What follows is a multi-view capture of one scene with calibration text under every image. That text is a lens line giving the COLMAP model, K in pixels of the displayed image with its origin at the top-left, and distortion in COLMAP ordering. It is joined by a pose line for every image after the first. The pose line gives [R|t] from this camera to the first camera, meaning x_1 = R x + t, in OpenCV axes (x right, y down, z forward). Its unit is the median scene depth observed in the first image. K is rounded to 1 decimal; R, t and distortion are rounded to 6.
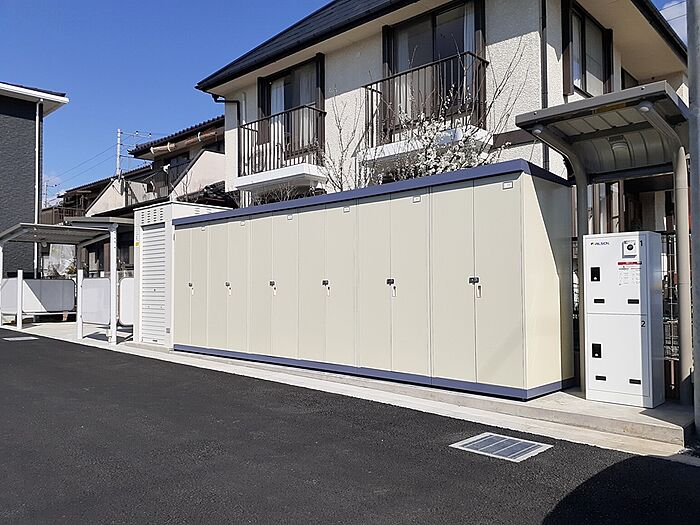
lens RADIAL K [[558.9, 0, 350.0], [0, 558.9, 262.5], [0, 0, 1]] dist [0.139095, 0.001094]
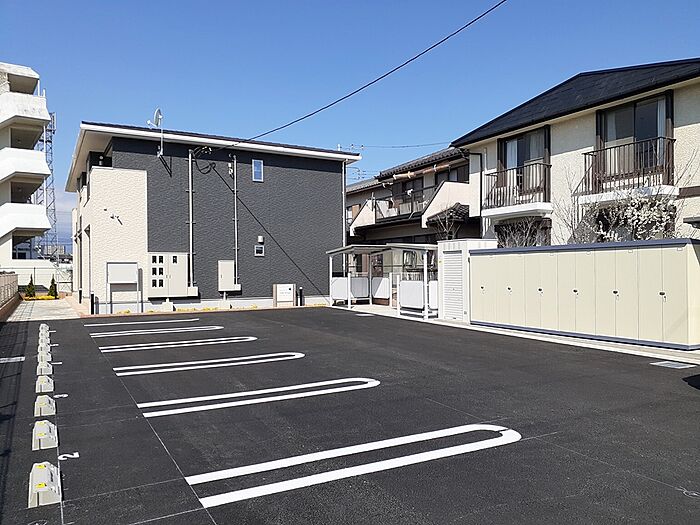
lens RADIAL K [[547.9, 0, 349.3], [0, 547.9, 278.9], [0, 0, 1]] dist [0.008073, 0.001771]
pose [[0.949170, 0.001655, -0.314758, -0.091483], [0.015751, 0.998483, 0.052750, -0.057055], [0.314368, -0.055027, 0.947705, -0.513351]]
